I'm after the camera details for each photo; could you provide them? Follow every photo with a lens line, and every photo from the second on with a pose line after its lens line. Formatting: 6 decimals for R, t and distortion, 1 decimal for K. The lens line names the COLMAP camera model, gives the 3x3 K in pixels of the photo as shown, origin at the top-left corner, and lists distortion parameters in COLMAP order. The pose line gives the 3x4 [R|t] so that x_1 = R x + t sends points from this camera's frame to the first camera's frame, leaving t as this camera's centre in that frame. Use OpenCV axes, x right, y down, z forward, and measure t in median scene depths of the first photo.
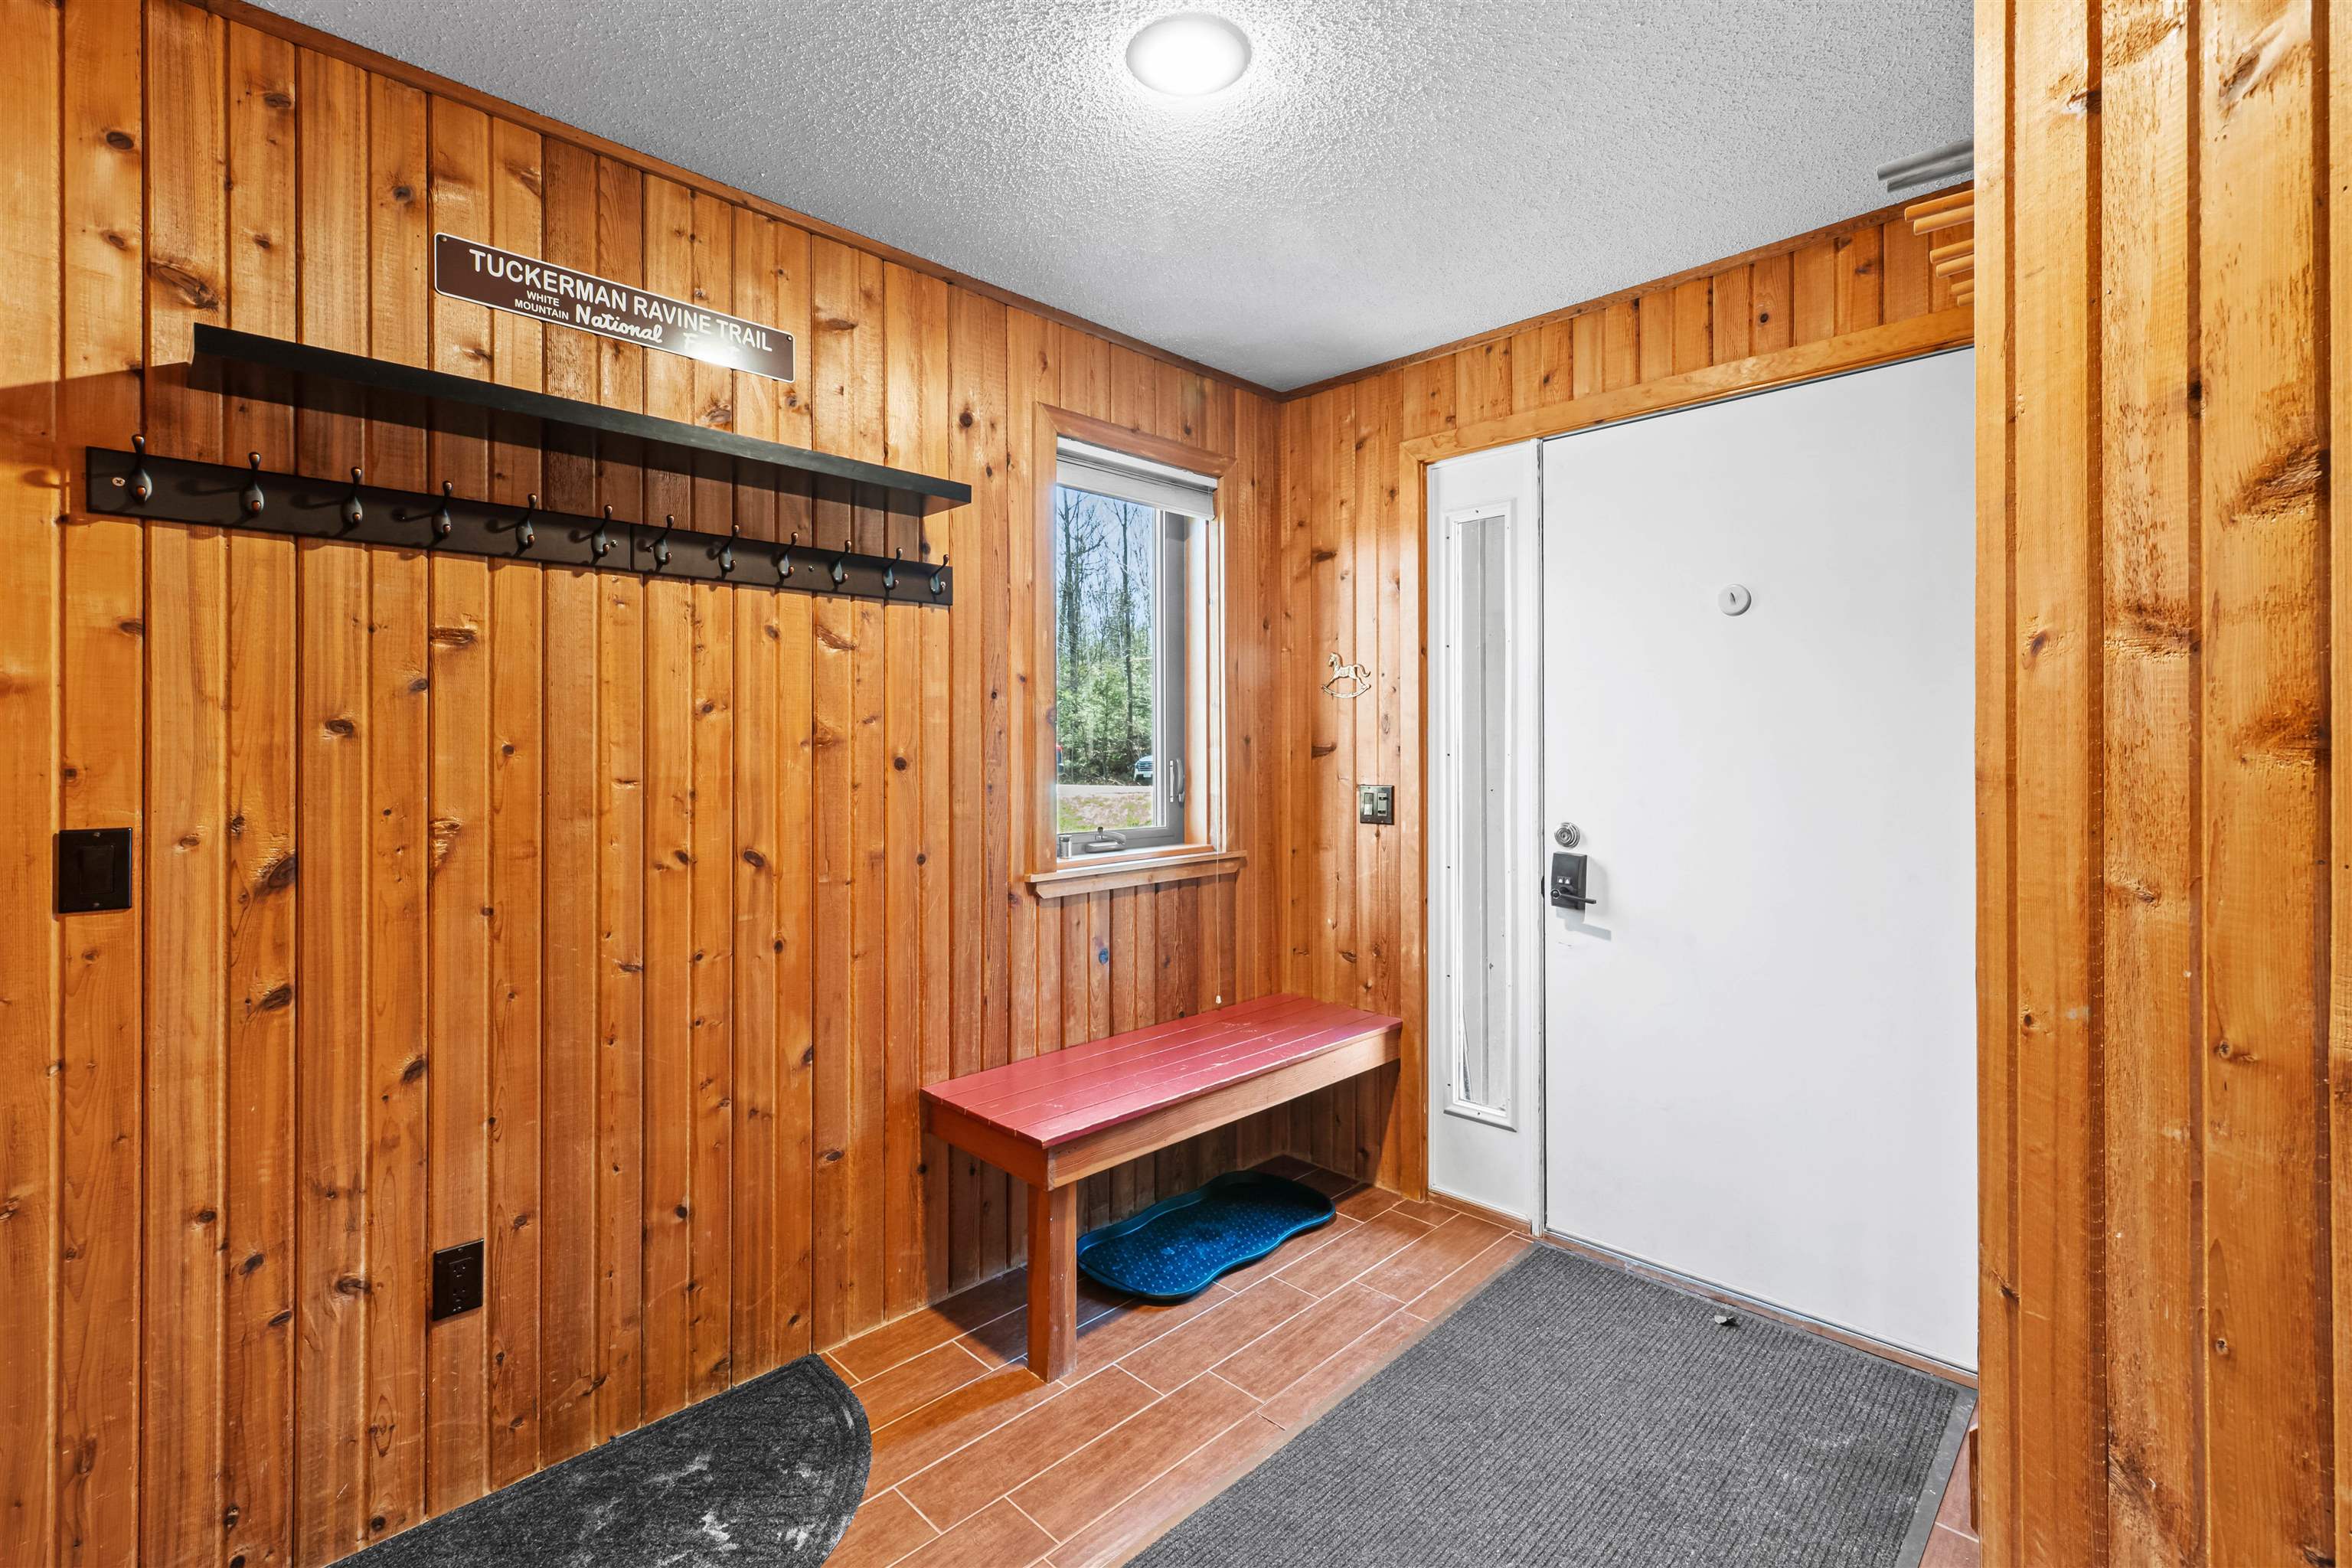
lens RADIAL K [[1028.7, 0, 1180.7], [0, 1028.7, 776.9], [0, 0, 1]] dist [0.005459, 0.000406]
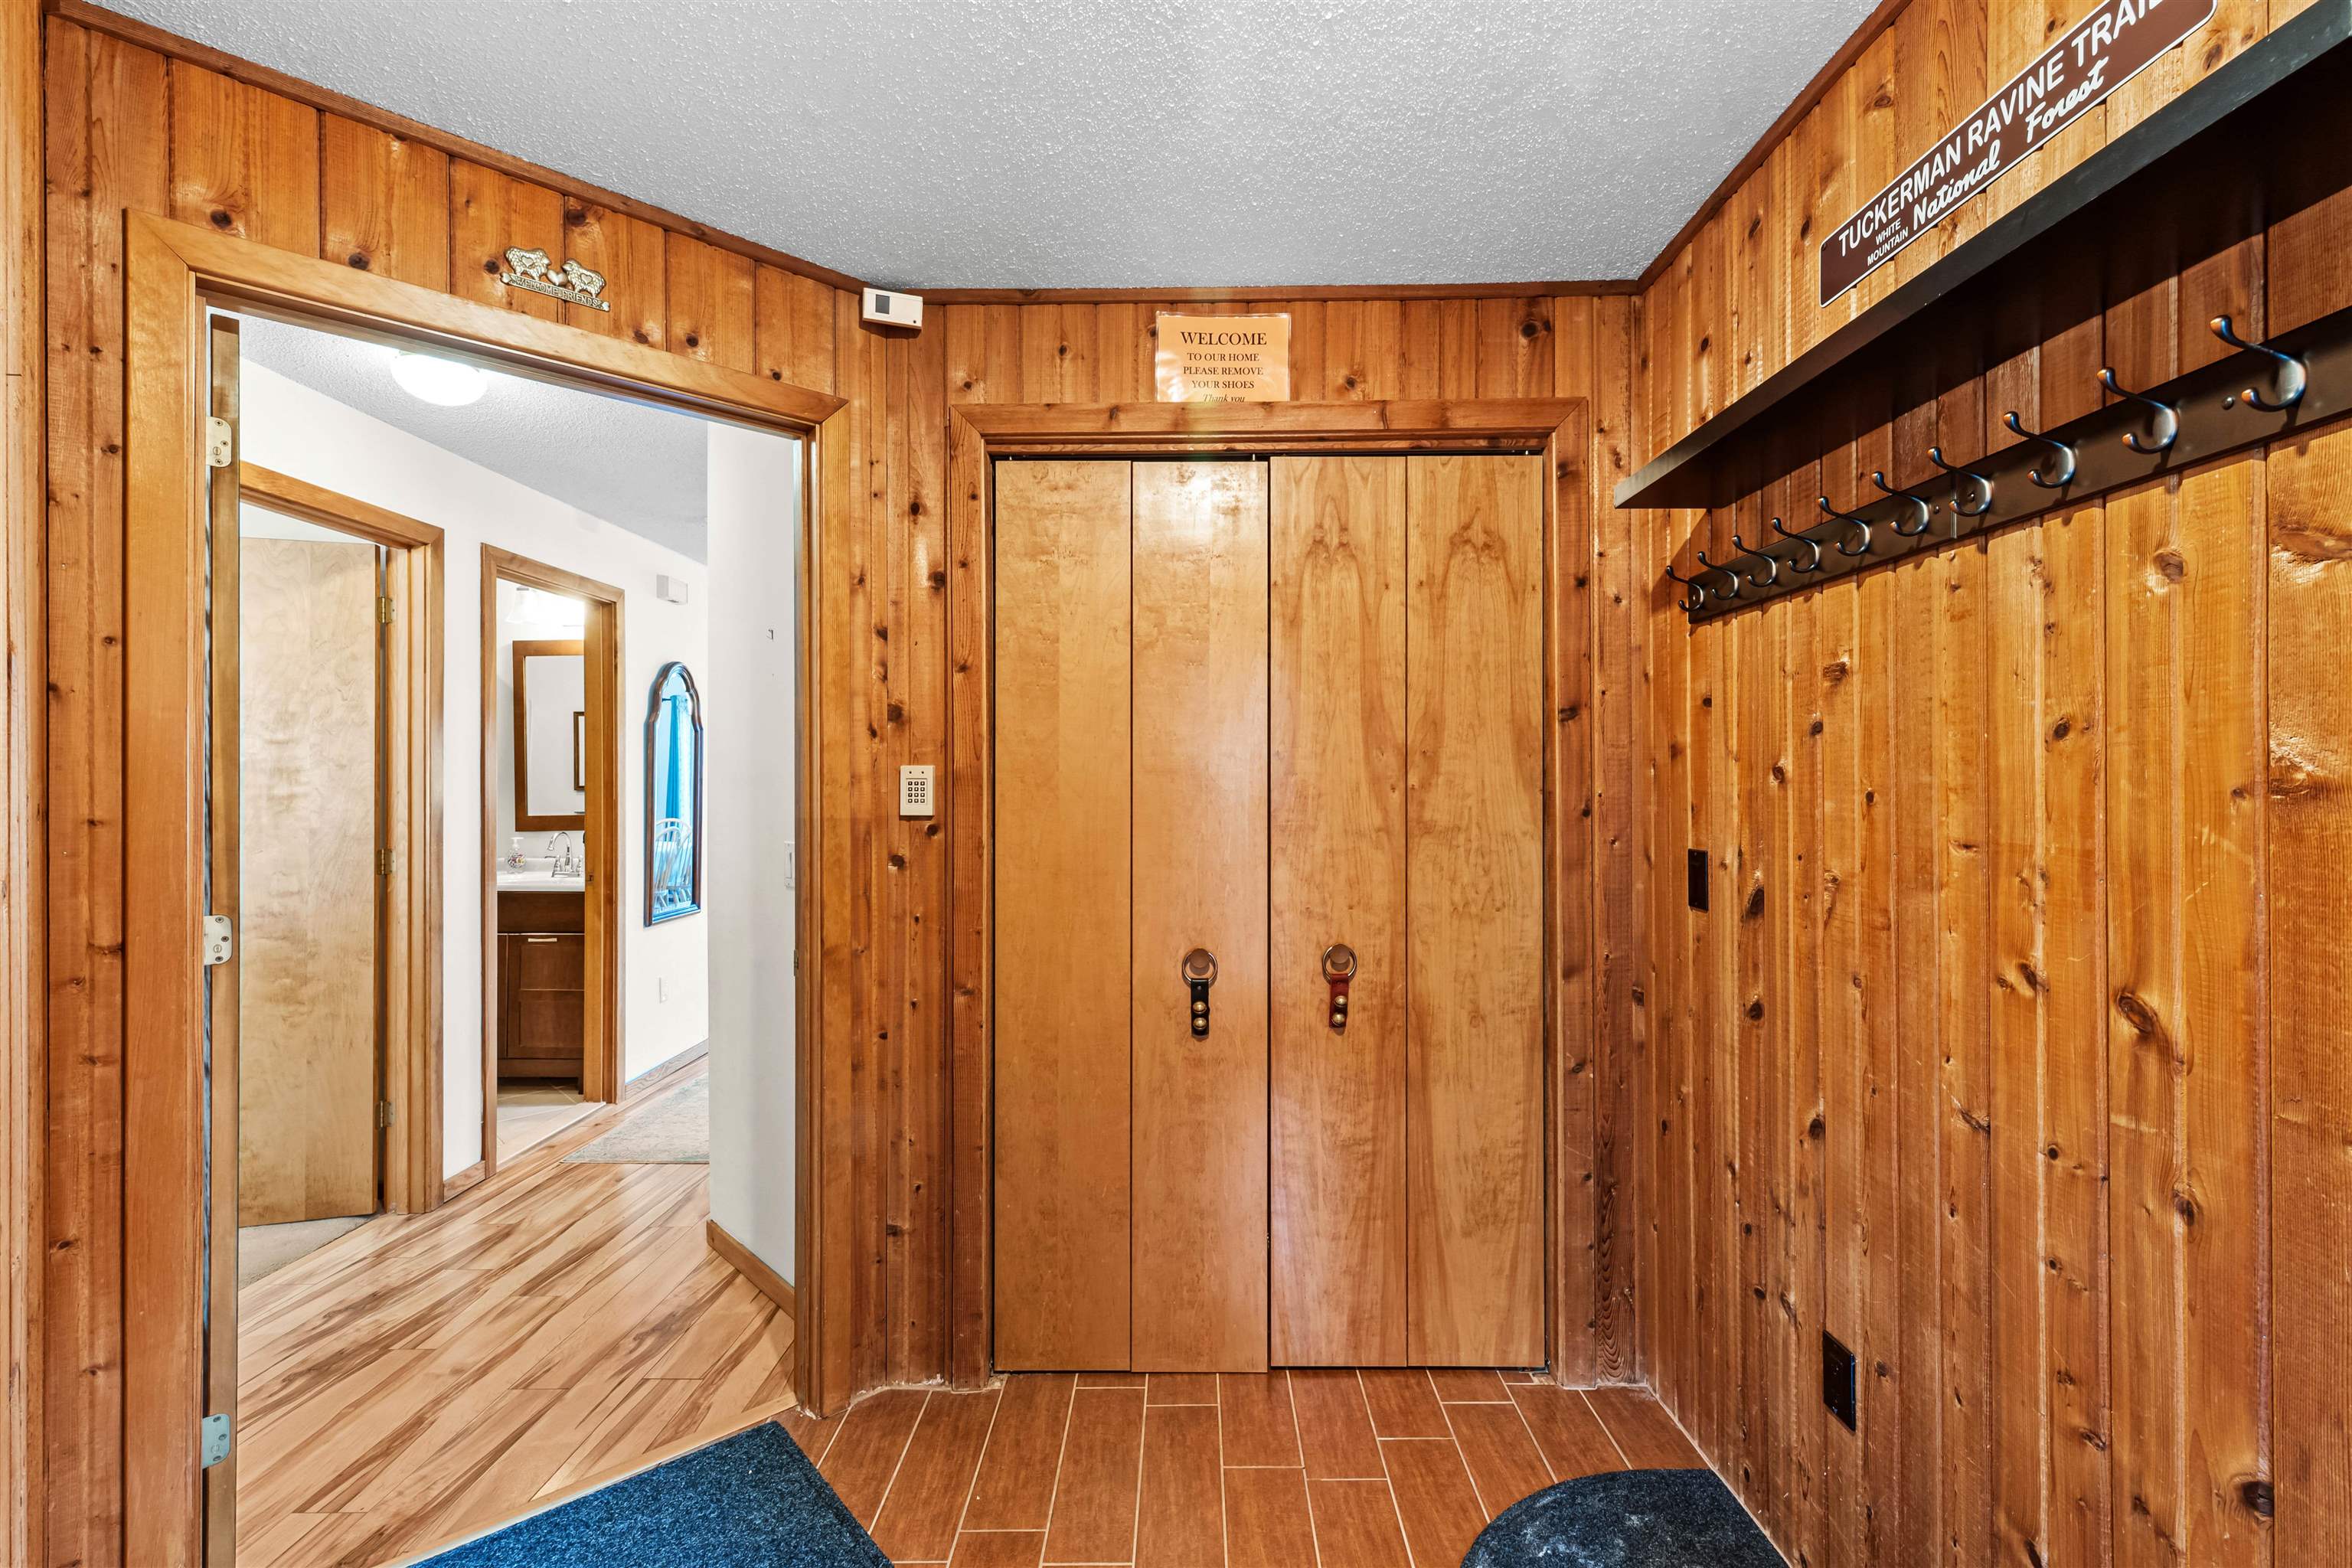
lens RADIAL K [[1028.7, 0, 1180.7], [0, 1028.7, 776.9], [0, 0, 1]] dist [0.005459, 0.000406]
pose [[-0.707089, 0.006999, -0.707090, 0.324302], [-0.006146, 0.999852, 0.016043, -0.050143], [0.707098, 0.015689, -0.706941, 1.142843]]
